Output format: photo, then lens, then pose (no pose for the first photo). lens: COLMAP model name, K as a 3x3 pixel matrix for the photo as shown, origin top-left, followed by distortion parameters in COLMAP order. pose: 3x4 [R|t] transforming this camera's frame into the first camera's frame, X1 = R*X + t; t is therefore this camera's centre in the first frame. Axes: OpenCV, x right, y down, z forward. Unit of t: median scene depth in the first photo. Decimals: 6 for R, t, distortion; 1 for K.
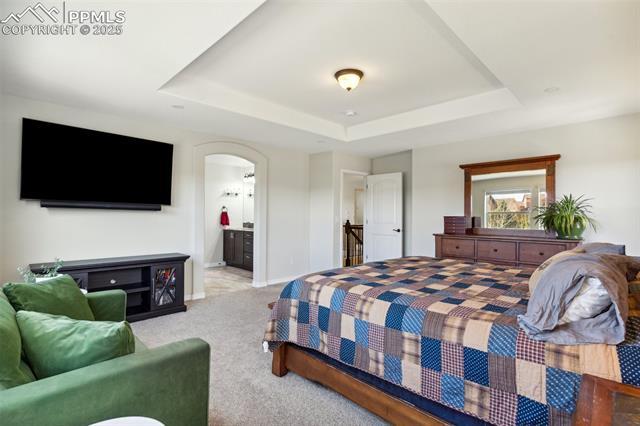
lens RADIAL K [[307.6, 0, 321.2], [0, 307.6, 212.9], [0, 0, 1]] dist [0.001858, -0.000240]
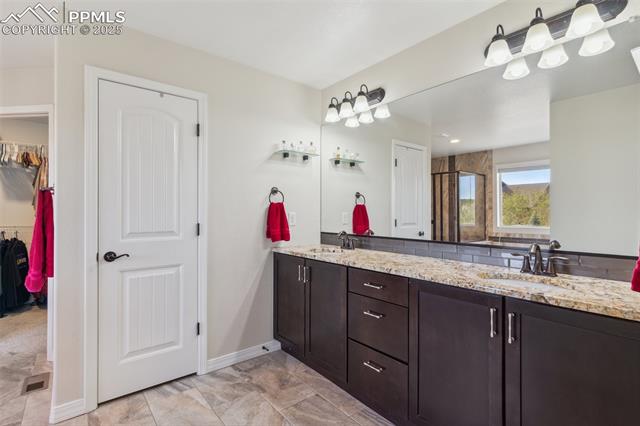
lens RADIAL K [[307.6, 0, 320.1], [0, 307.6, 211.9], [0, 0, 1]] dist [0.001858, -0.000240]
pose [[0.992581, -0.005987, -0.121434, -0.220378], [0.006542, 0.999970, 0.004173, 0.005601], [0.121406, -0.004936, 0.992591, 0.650893]]
